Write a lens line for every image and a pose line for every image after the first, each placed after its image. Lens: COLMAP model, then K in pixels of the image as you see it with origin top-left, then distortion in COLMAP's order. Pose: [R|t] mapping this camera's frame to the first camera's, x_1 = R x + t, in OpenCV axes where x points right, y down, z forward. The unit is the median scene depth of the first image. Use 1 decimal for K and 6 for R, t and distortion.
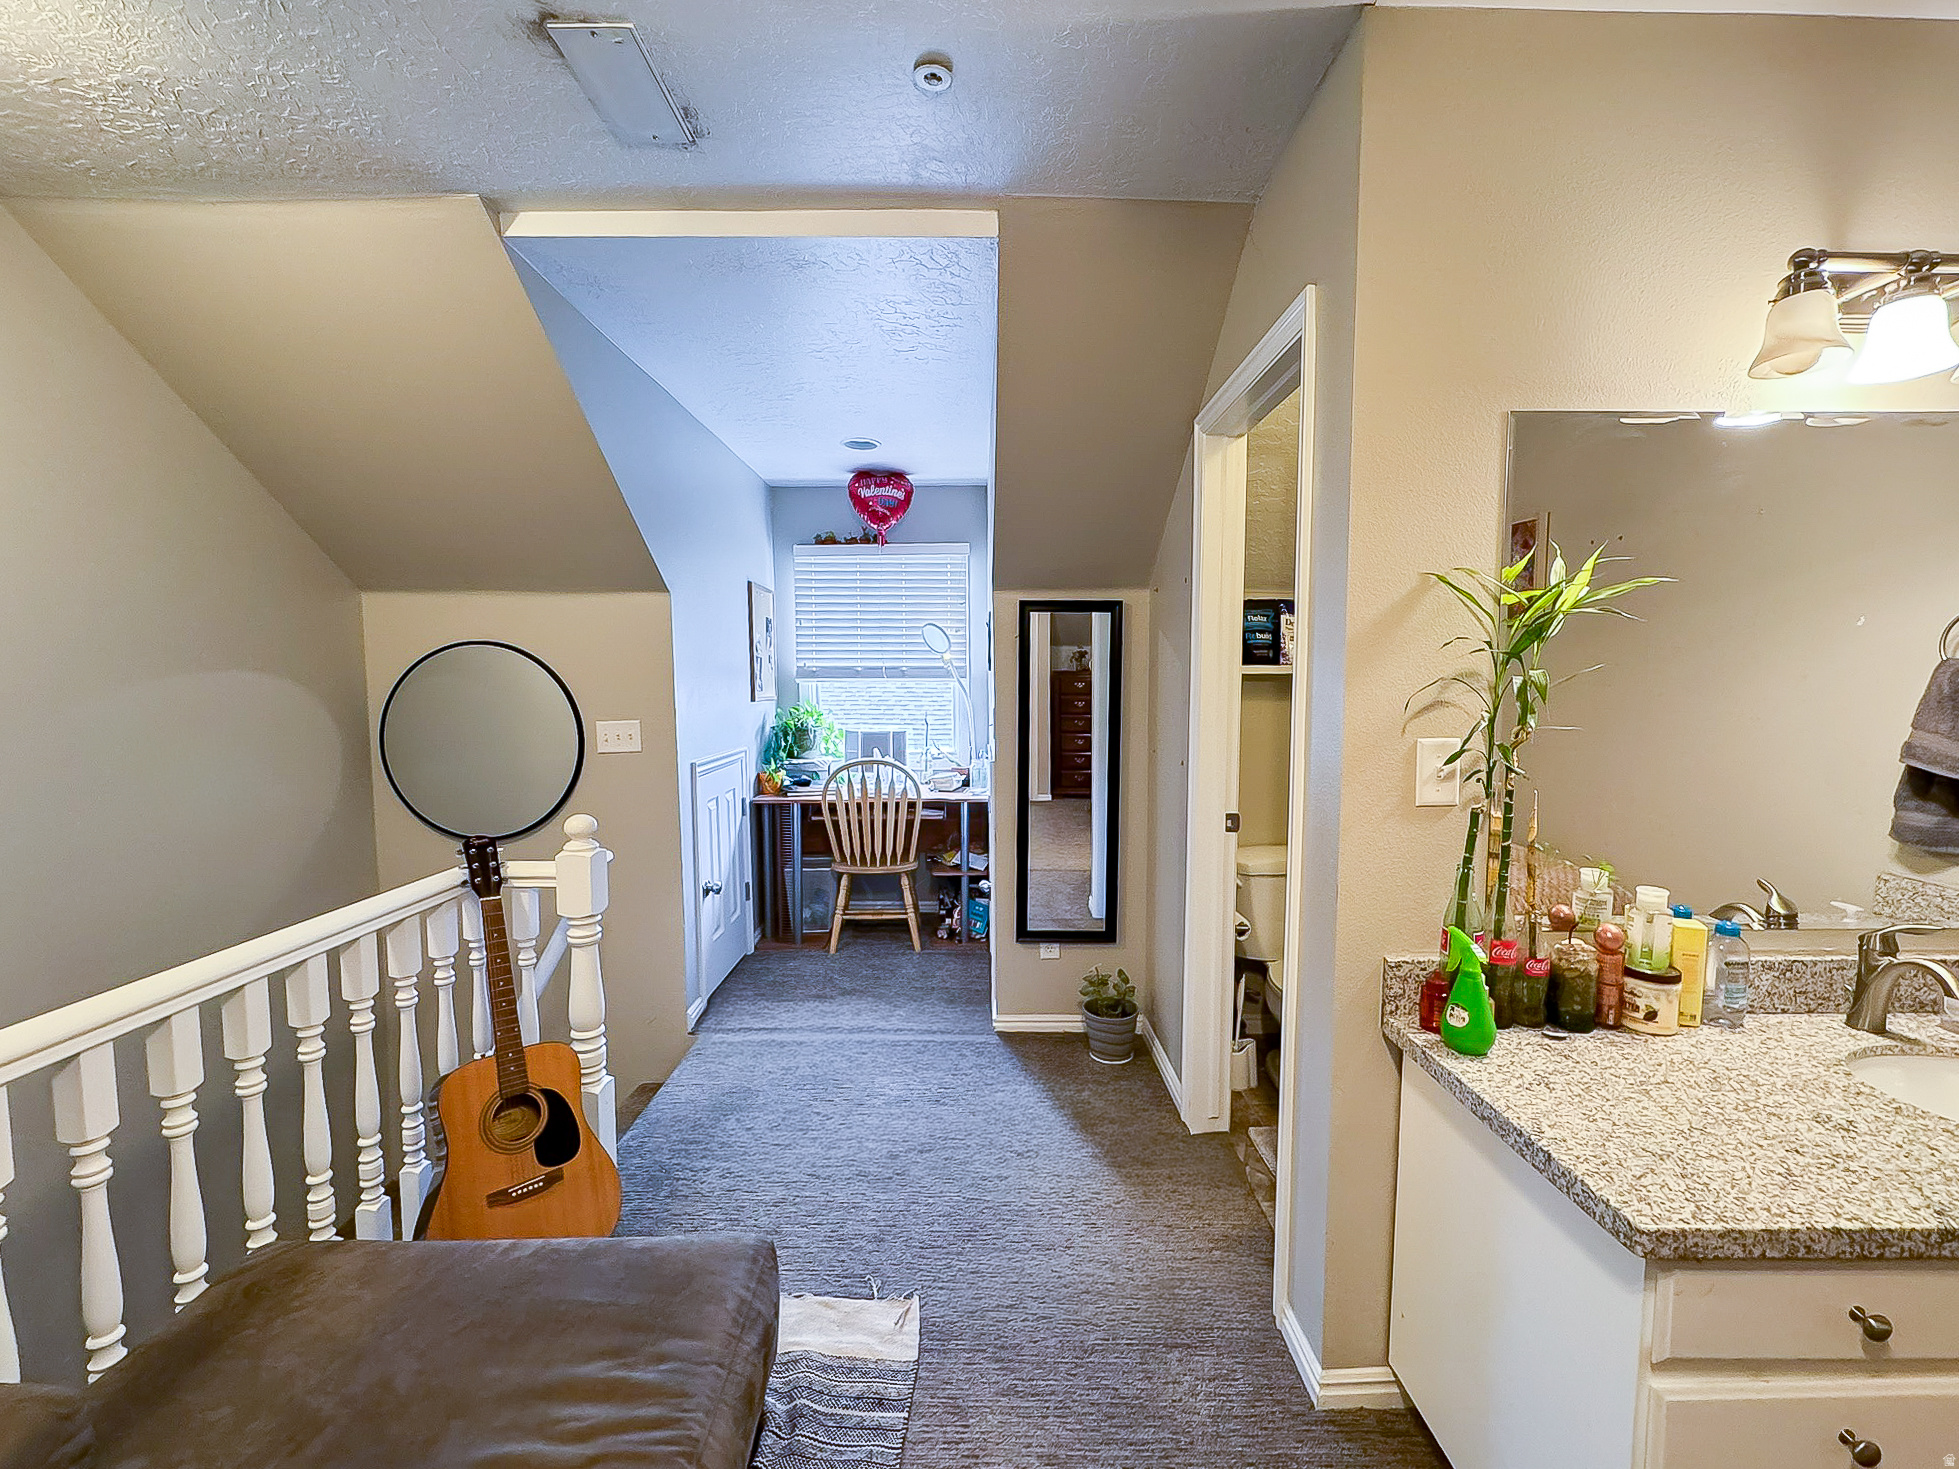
lens RADIAL K [[816.5, 0, 979.5], [0, 816.5, 734.5], [0, 0, 1]] dist [-0.000126, 0.000276]
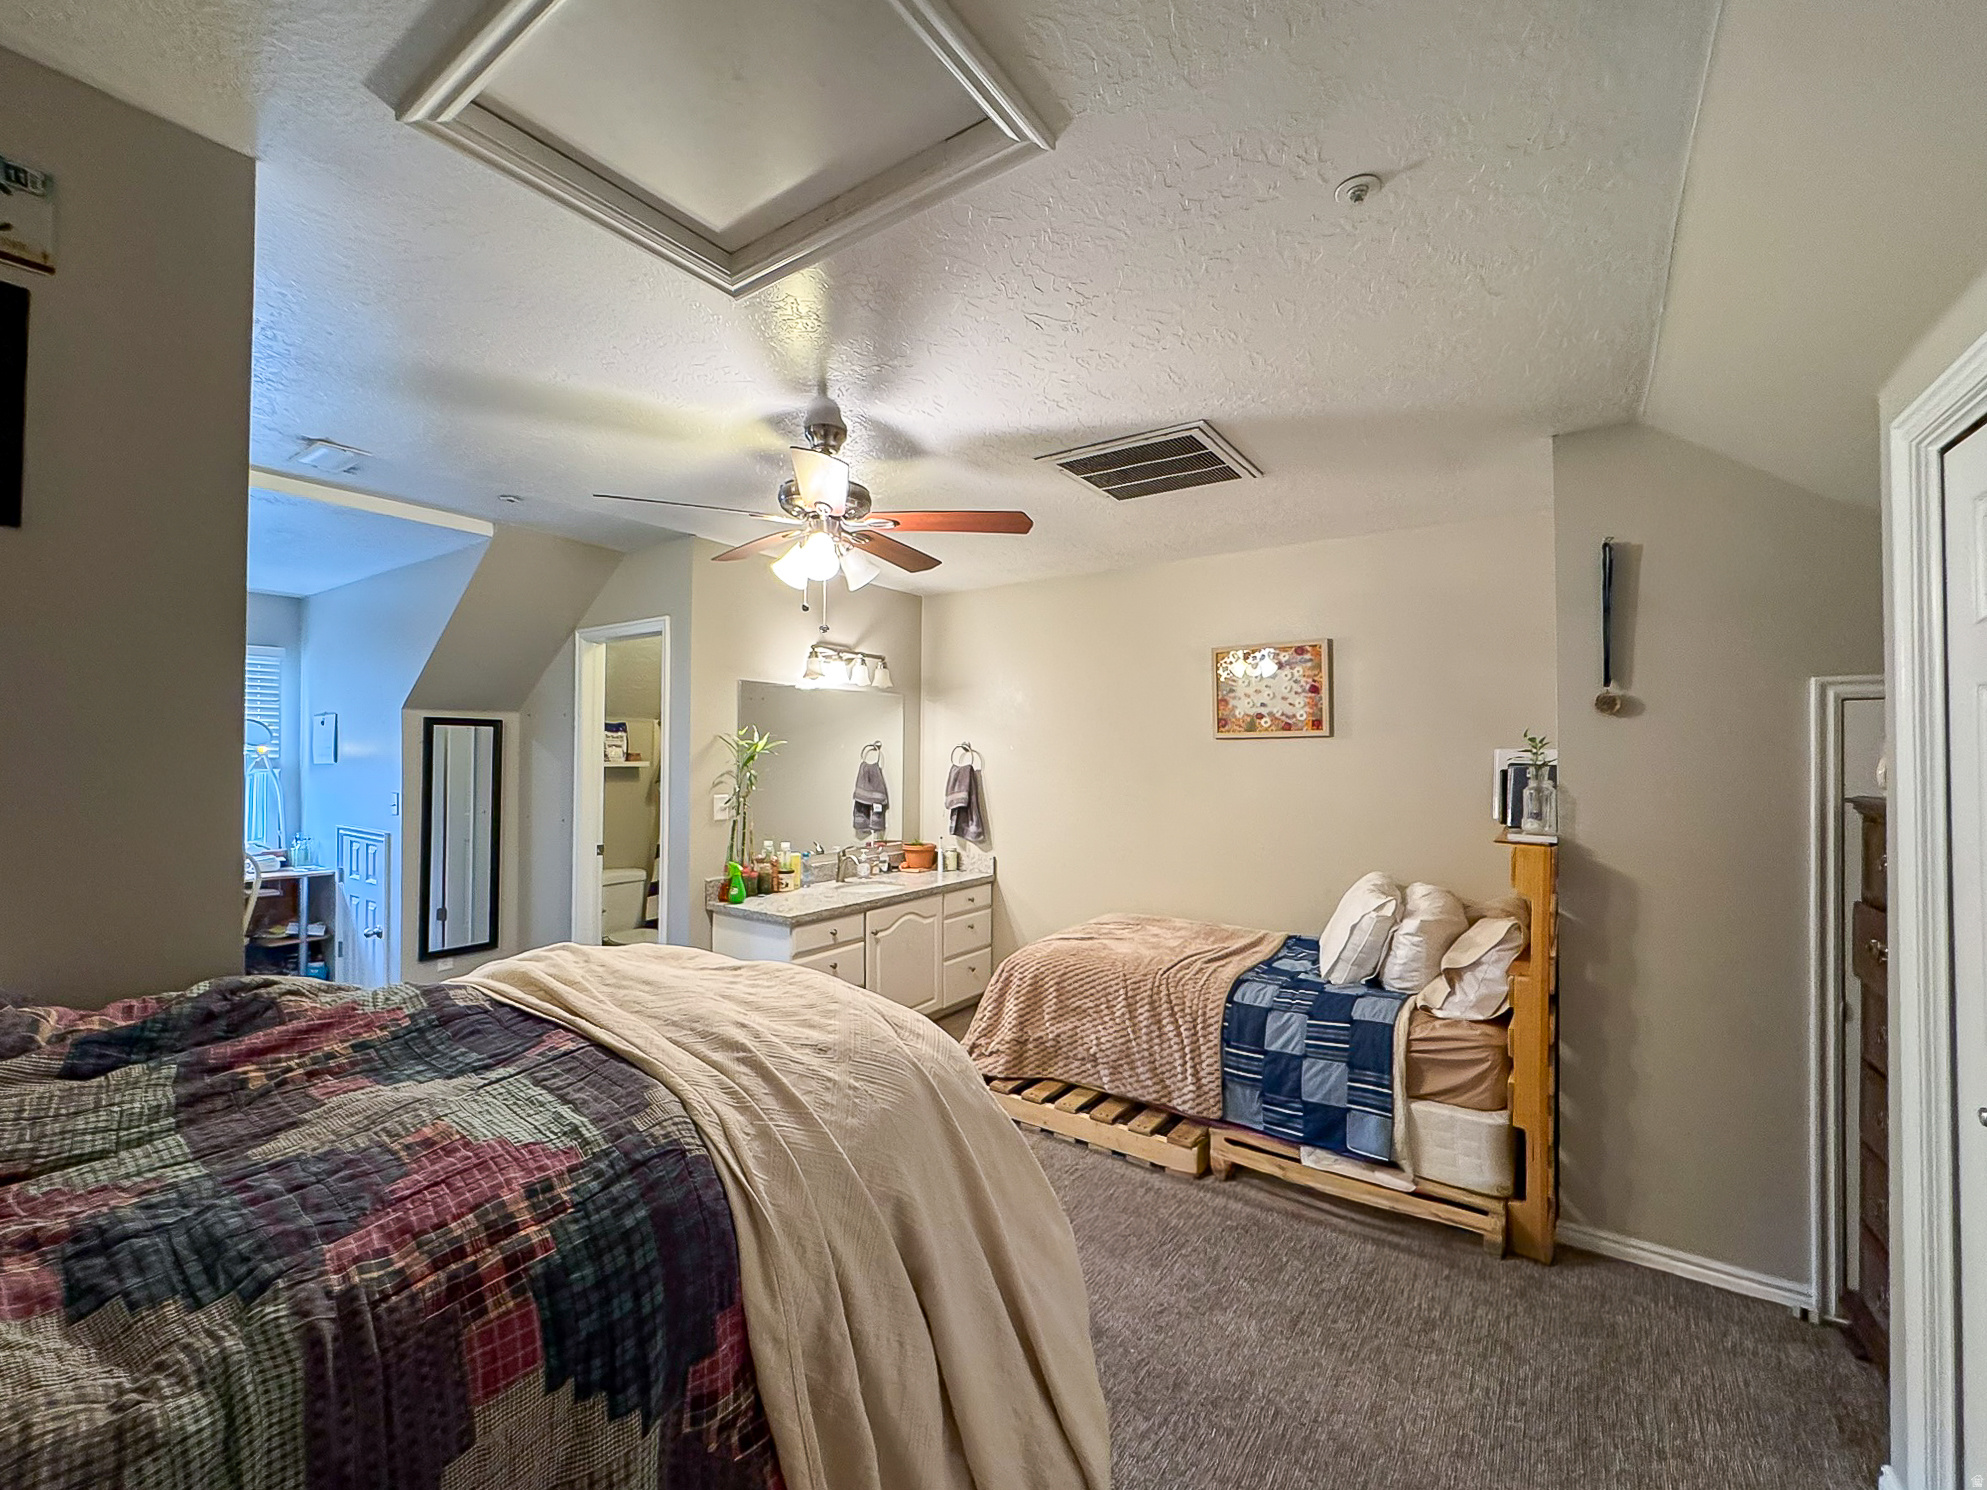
lens RADIAL K [[816.2, 0, 1000.1], [0, 816.2, 745.6], [0, 0, 1]] dist [0.000947, -0.000106]
pose [[0.568005, 0.012671, 0.822928, -0.415994], [0.054759, 0.997084, -0.053149, 0.012698], [-0.821201, 0.075252, 0.565655, -0.475274]]
